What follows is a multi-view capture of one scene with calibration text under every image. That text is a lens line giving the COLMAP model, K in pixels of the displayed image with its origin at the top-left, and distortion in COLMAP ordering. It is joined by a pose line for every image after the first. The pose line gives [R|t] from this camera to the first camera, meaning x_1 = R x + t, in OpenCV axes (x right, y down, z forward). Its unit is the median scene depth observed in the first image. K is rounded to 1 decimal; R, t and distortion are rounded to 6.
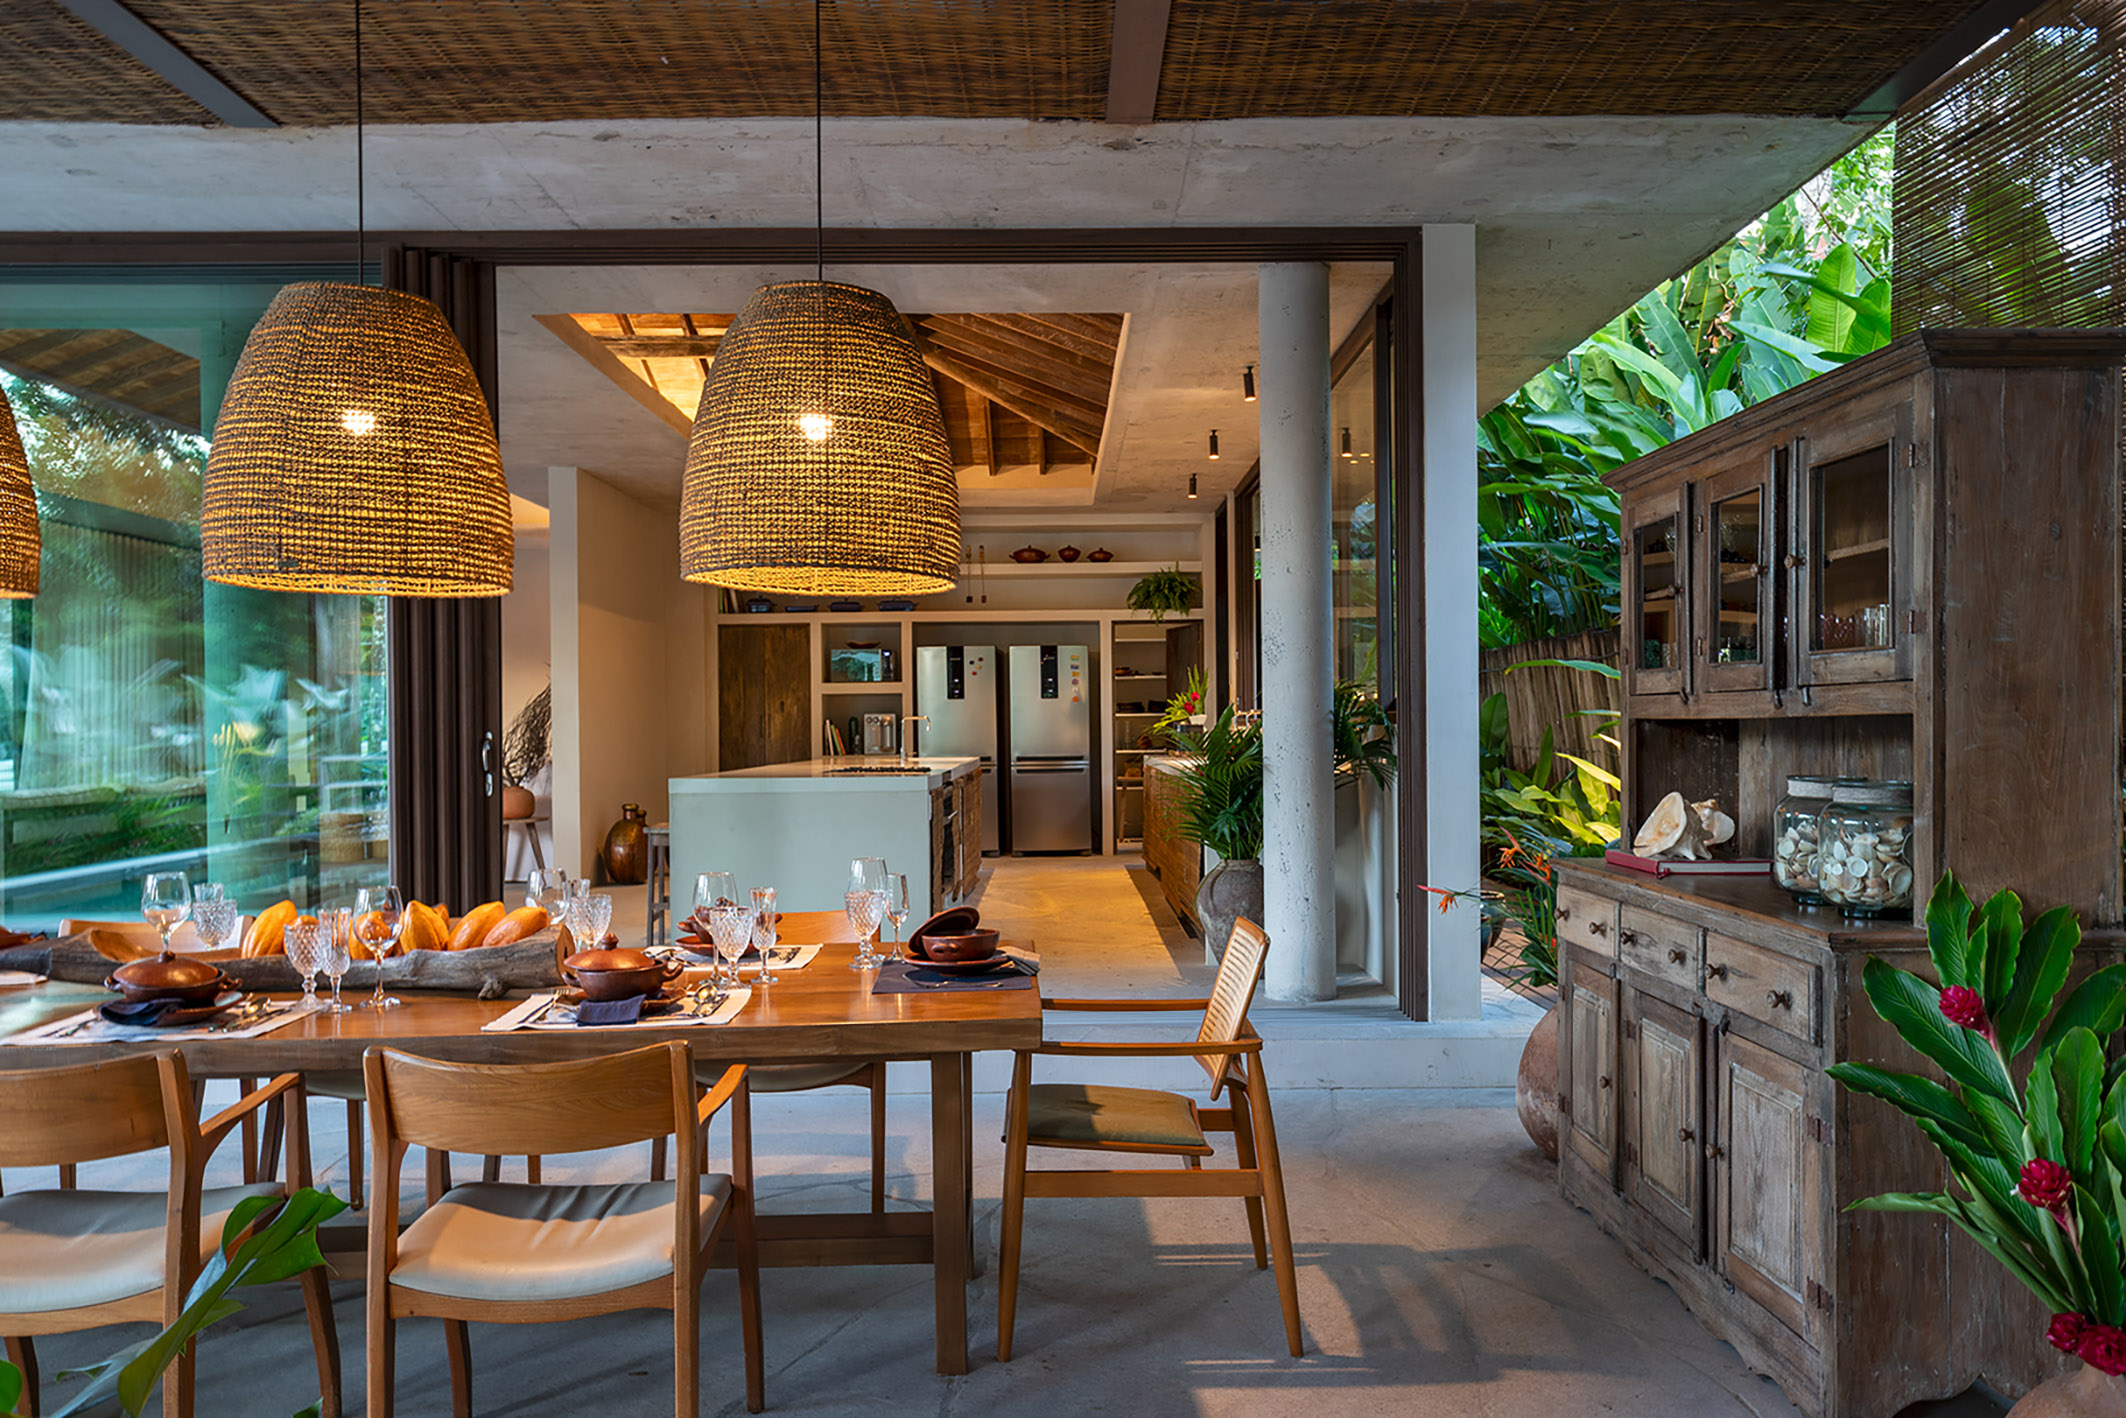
lens RADIAL K [[1545.2, 0, 1063.5], [0, 1545.2, 717.9], [0, 0, 1]] dist [0.009262, 0.002129]
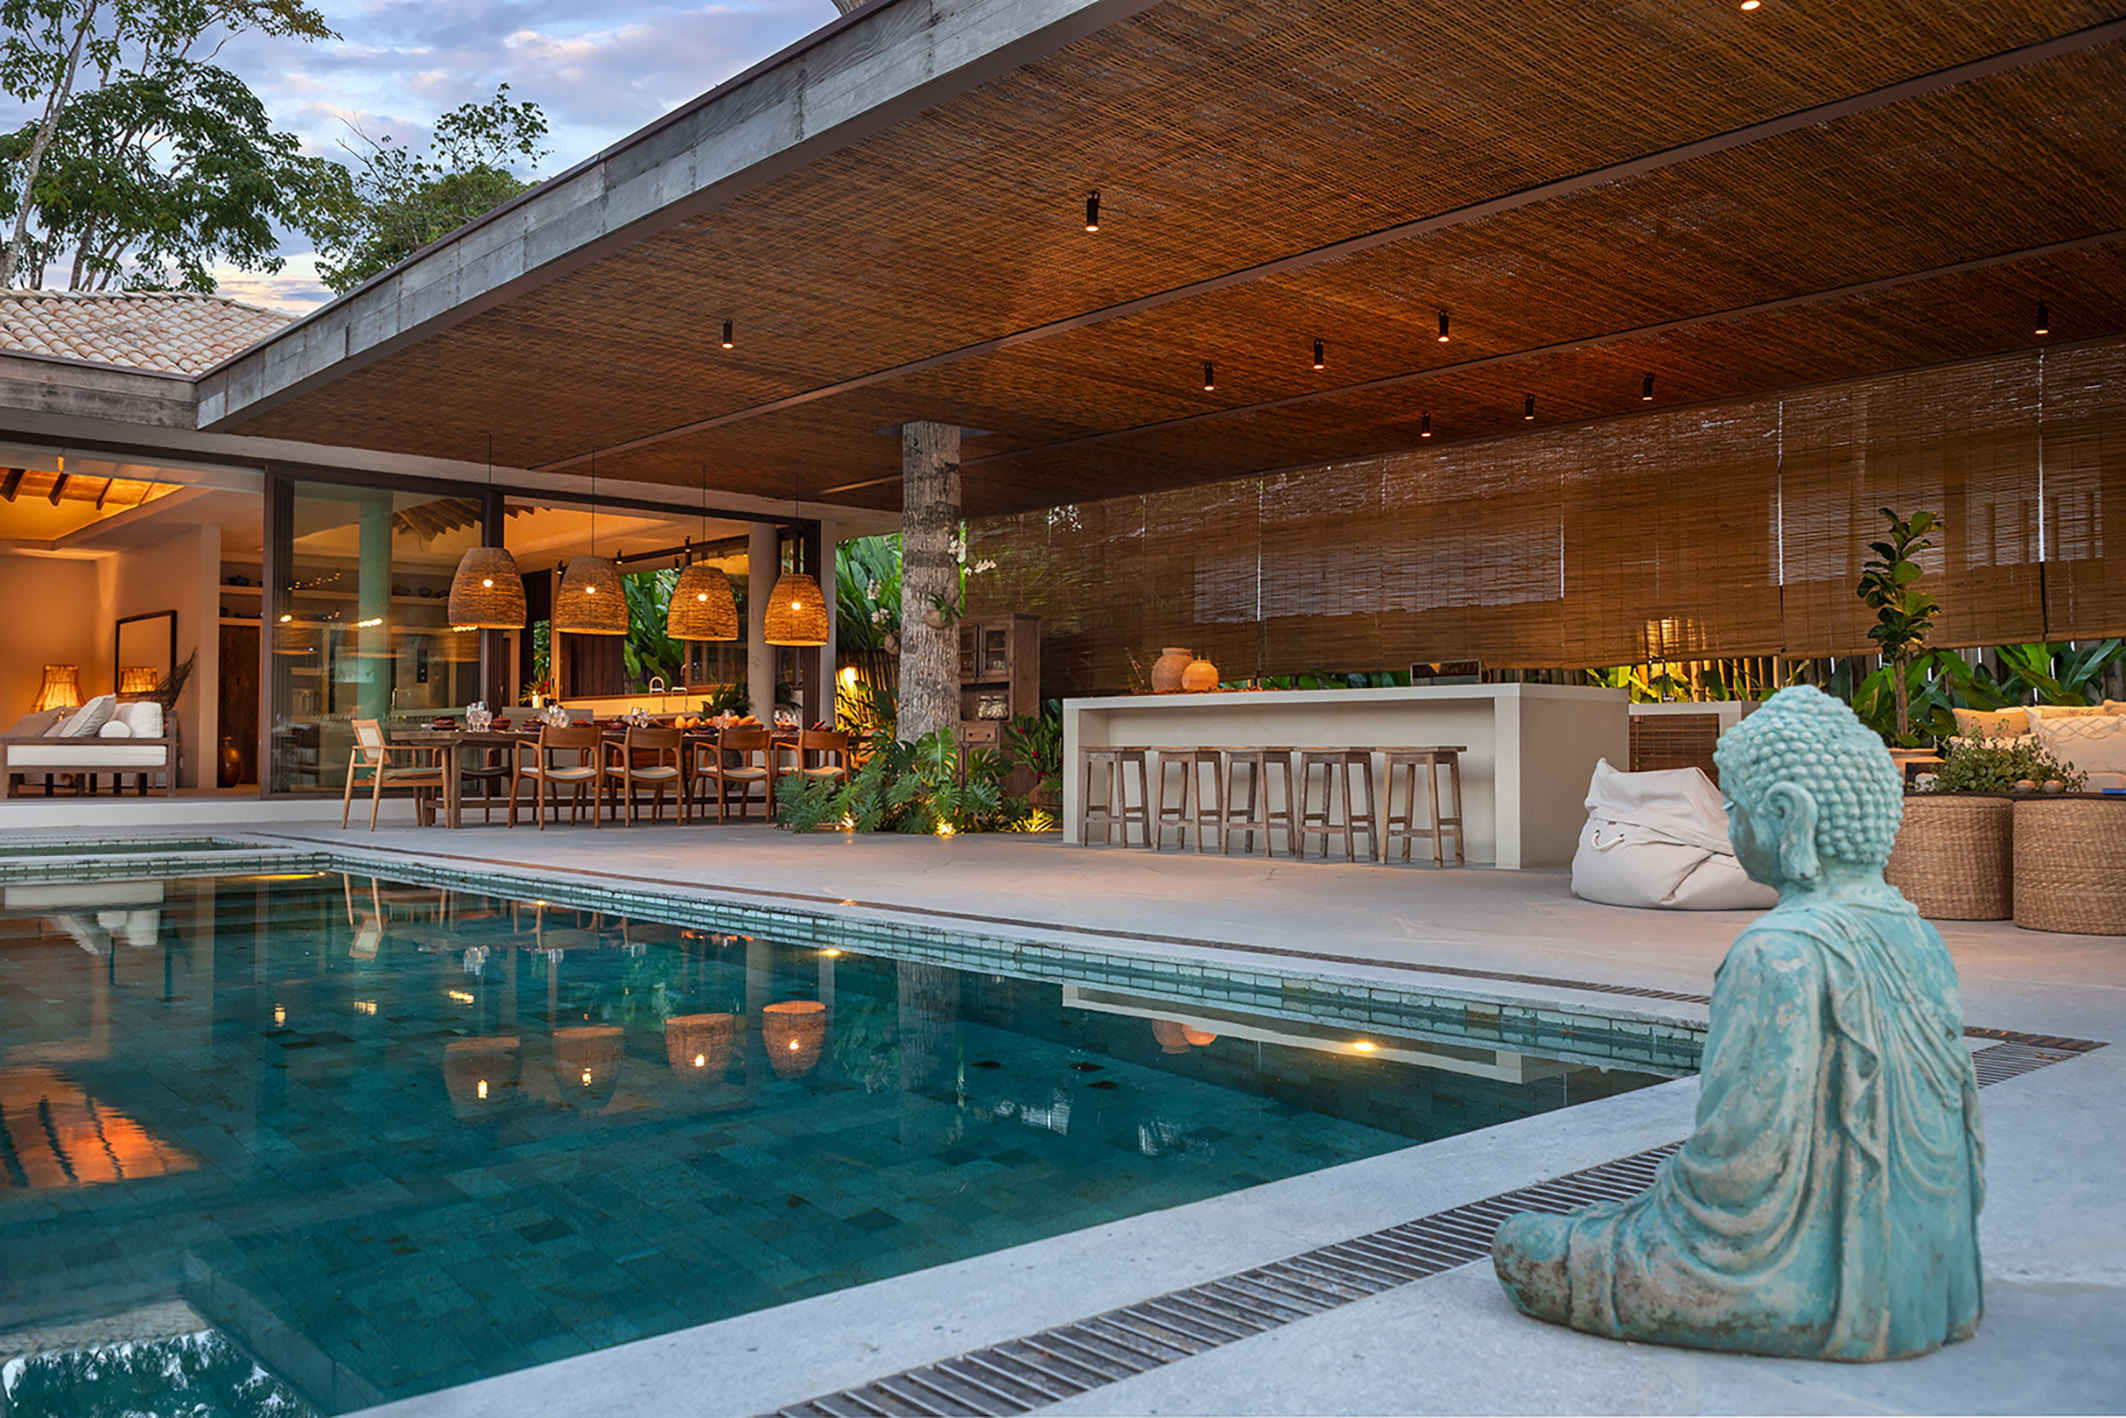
lens RADIAL K [[1756.4, 0, 1063.0], [0, 1756.4, 709.0], [0, 0, 1]] dist [-0.001605, 0.053316]
pose [[0.744577, 0.028929, 0.666910, -2.534824], [-0.013832, 0.999515, -0.027913, 0.195347], [-0.667394, 0.011558, 0.744615, -2.749792]]
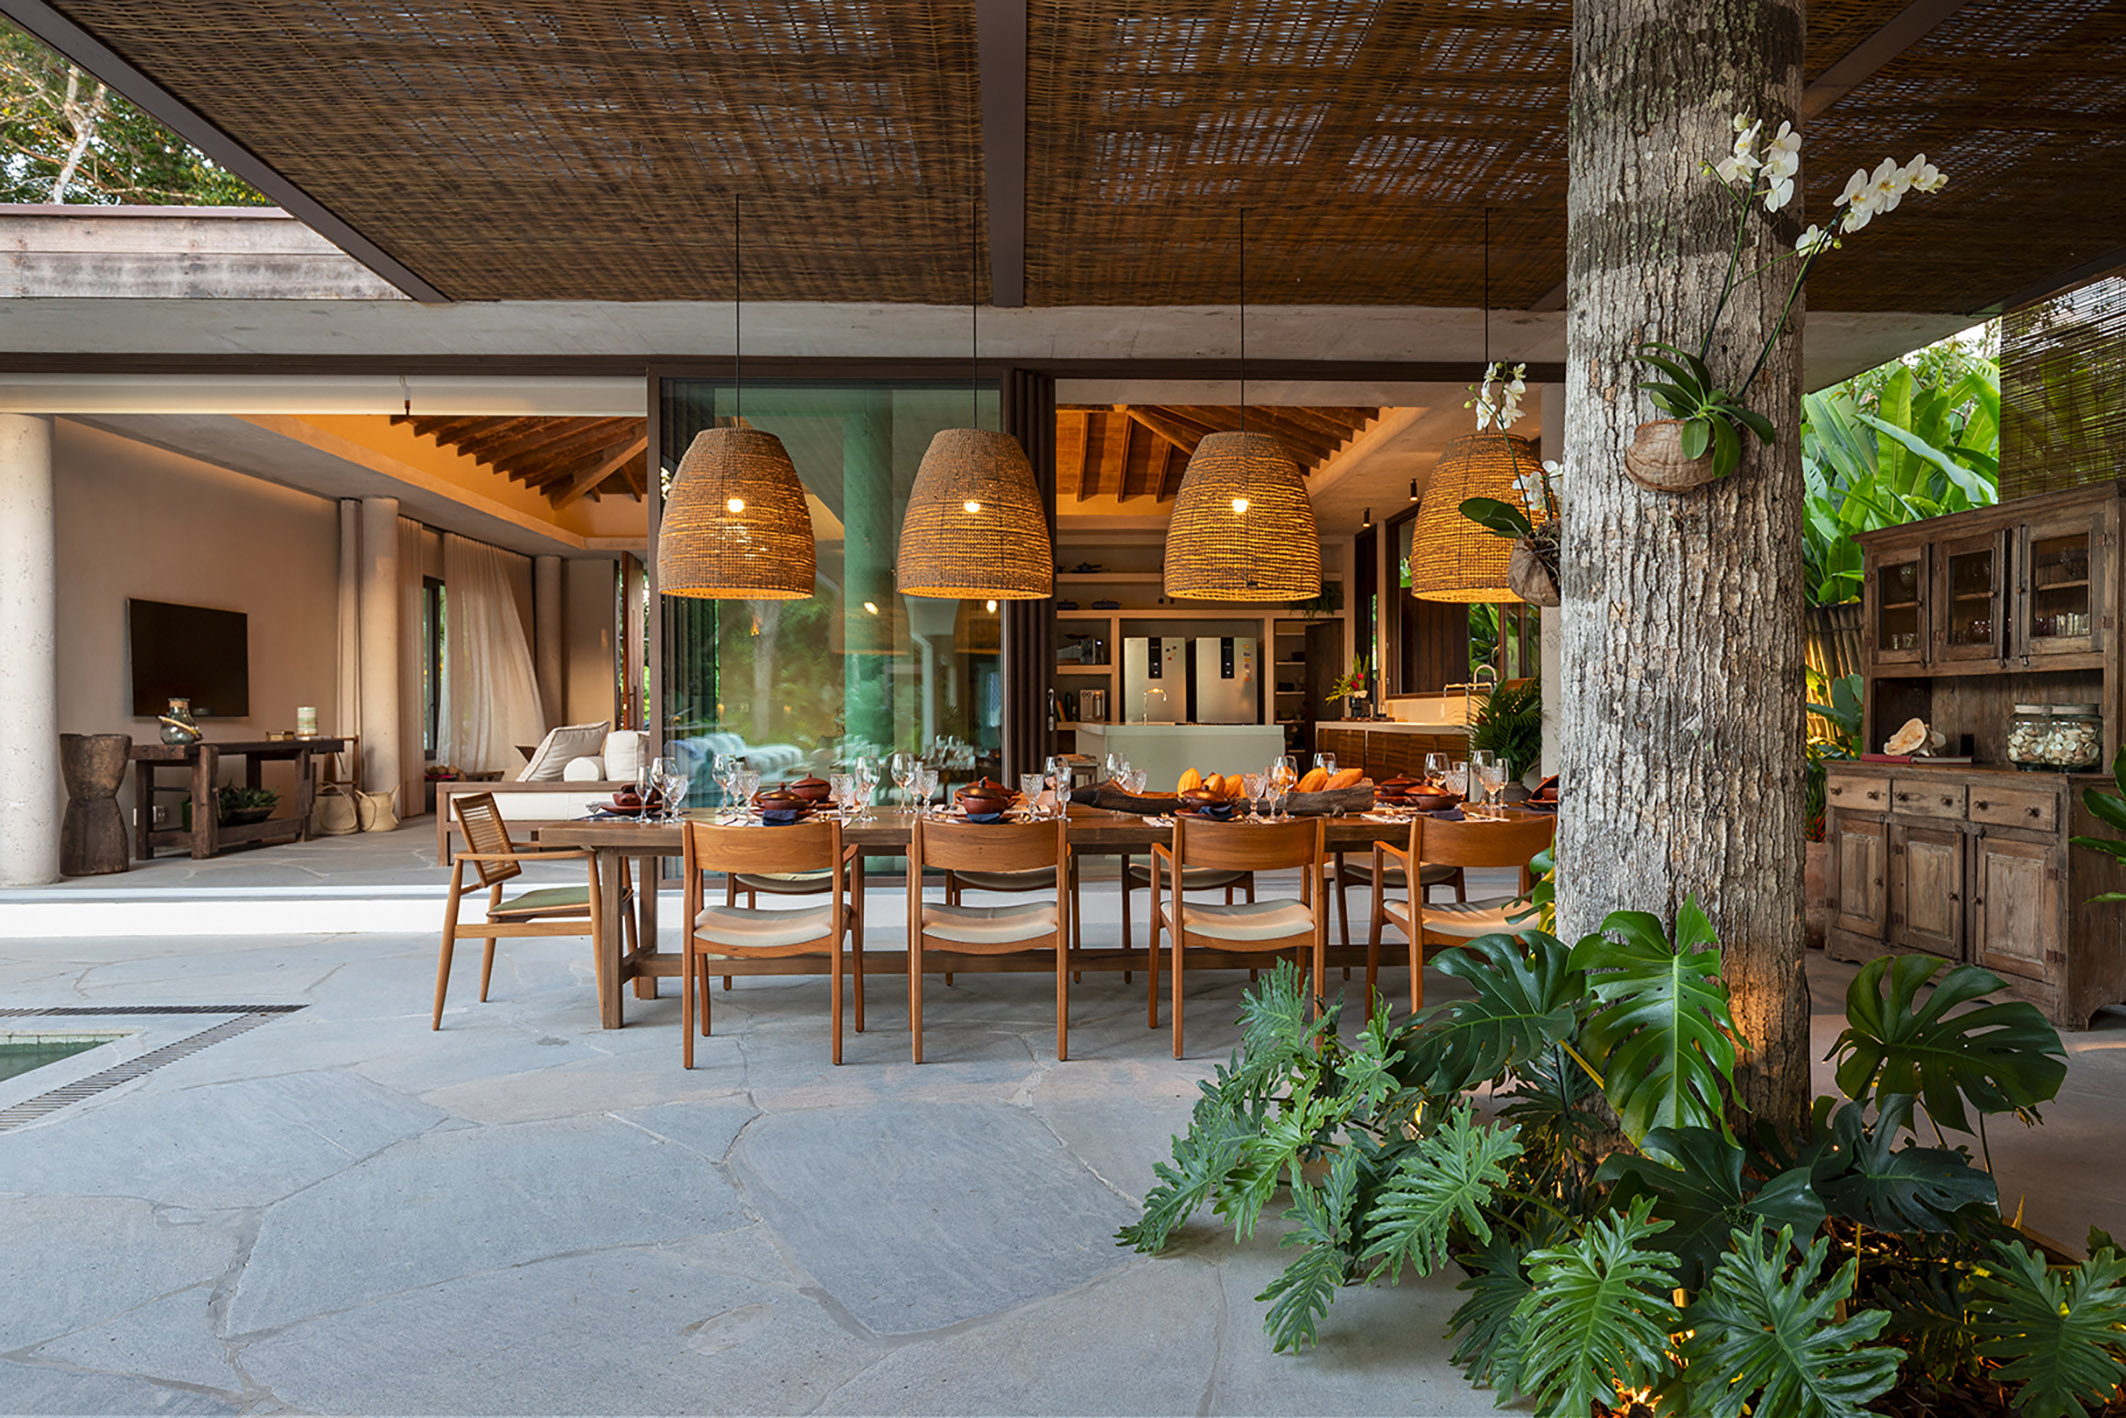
lens RADIAL K [[1406.4, 0, 1063.0], [0, 1406.4, 709.0], [0, 0, 1]] dist [-0.003043, 0.003184]
pose [[0.999446, 0.007090, 0.032523, -0.645634], [-0.007128, 0.999974, 0.001045, 0.043818], [-0.032515, -0.001276, 0.999470, -0.585120]]
